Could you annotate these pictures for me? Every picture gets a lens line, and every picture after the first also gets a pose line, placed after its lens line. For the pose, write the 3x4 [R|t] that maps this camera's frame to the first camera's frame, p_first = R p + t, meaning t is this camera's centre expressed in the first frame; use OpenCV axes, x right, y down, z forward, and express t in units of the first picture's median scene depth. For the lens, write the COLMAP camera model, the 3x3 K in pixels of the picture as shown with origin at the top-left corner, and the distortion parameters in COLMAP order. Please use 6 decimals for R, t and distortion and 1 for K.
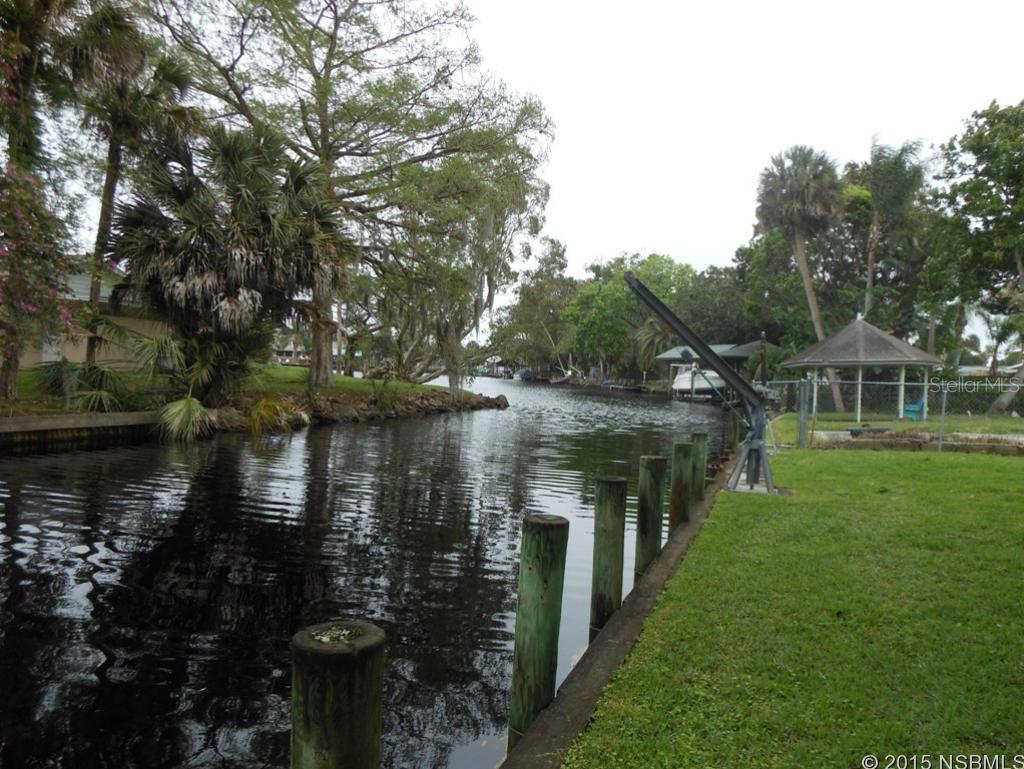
lens RADIAL K [[745.3, 0, 510.5], [0, 745.3, 384.4], [0, 0, 1]] dist [0.009521, 0.010701]
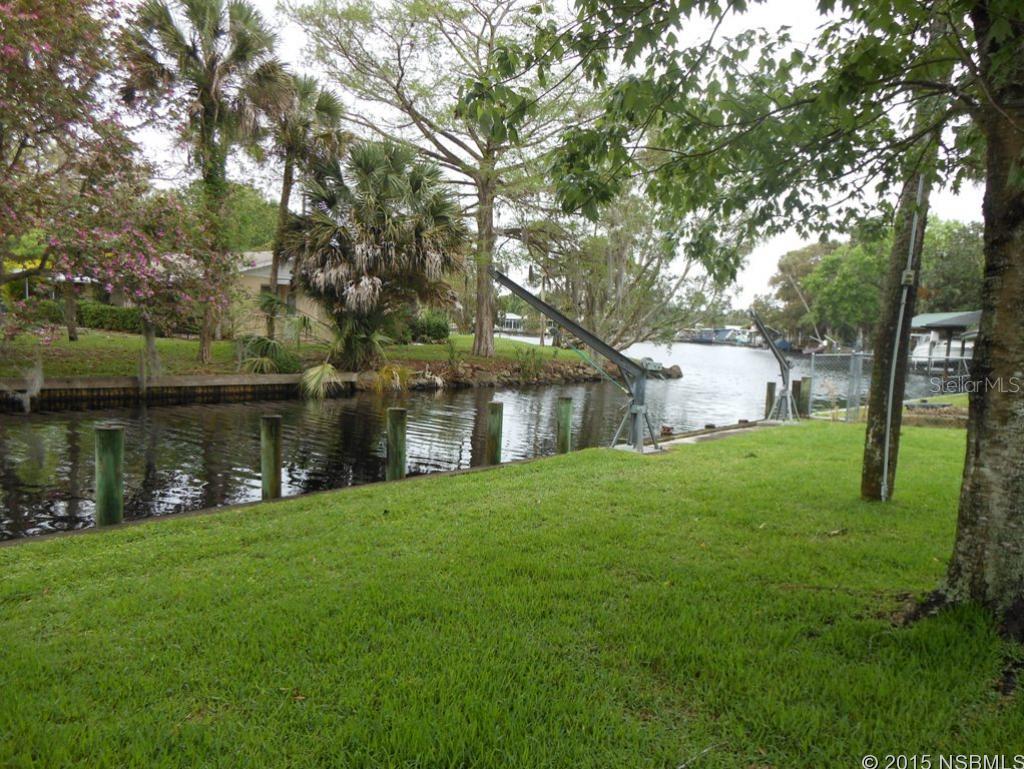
lens RADIAL K [[745.3, 0, 515.3], [0, 745.3, 383.3], [0, 0, 1]] dist [0.009521, 0.010701]
pose [[0.931372, 0.020715, -0.363480, 0.330405], [-0.006452, 0.999162, 0.040411, -0.002085], [0.364012, -0.035292, 0.930725, -0.070204]]
